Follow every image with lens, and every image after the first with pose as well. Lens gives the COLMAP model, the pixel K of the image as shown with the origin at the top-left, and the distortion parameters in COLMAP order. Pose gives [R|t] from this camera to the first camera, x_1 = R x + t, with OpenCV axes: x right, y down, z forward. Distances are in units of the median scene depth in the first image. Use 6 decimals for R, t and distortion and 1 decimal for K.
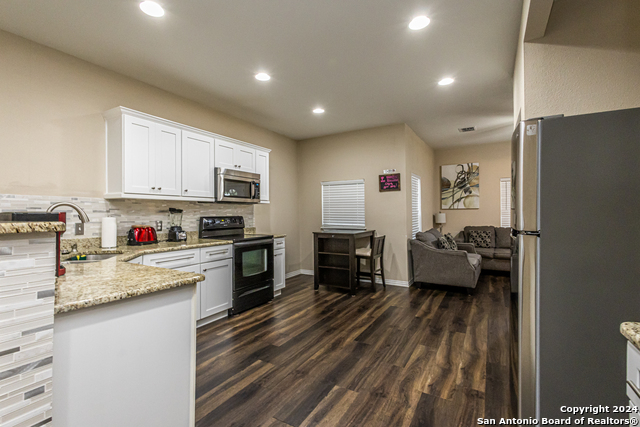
lens RADIAL K [[292.1, 0, 308.2], [0, 292.1, 212.0], [0, 0, 1]] dist [0.001180, 0.000072]
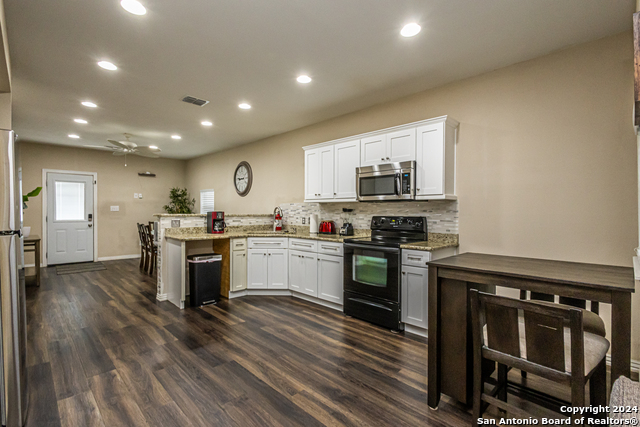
lens RADIAL K [[300.2, 0, 327.5], [0, 300.2, 215.8], [0, 0, 1]] dist [0.001416, -0.000605]
pose [[-0.219990, 0.019540, -0.975306, 0.637754], [0.001217, 0.999804, 0.019756, -0.004888], [0.975501, 0.003159, -0.219971, 0.977735]]
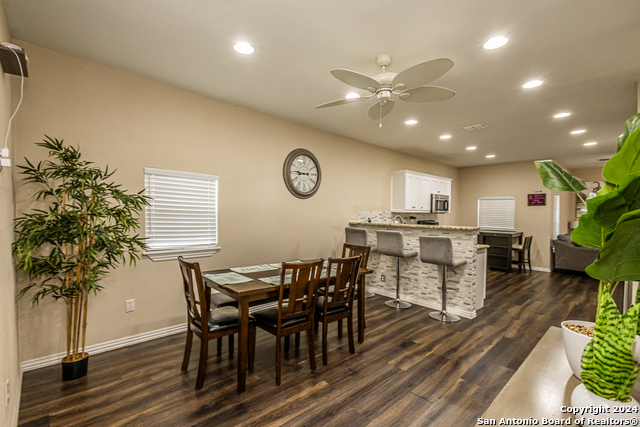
lens RADIAL K [[292.6, 0, 318.4], [0, 292.6, 217.5], [0, 0, 1]] dist [0.001734, 0.000044]
pose [[0.964742, 0.021713, -0.262302, -0.444940], [-0.016129, 0.999596, 0.023424, -0.033870], [0.262704, -0.018367, 0.964702, -0.795871]]
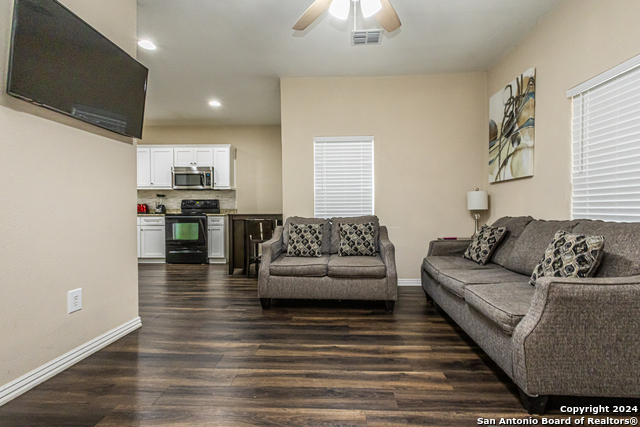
lens RADIAL K [[300.2, 0, 327.5], [0, 300.2, 215.8], [0, 0, 1]] dist [0.001416, -0.000605]
pose [[0.489201, 0.023924, -0.871843, 1.271807], [-0.000660, 0.999634, 0.027060, 0.052996], [0.872171, -0.012662, 0.489038, 0.811086]]
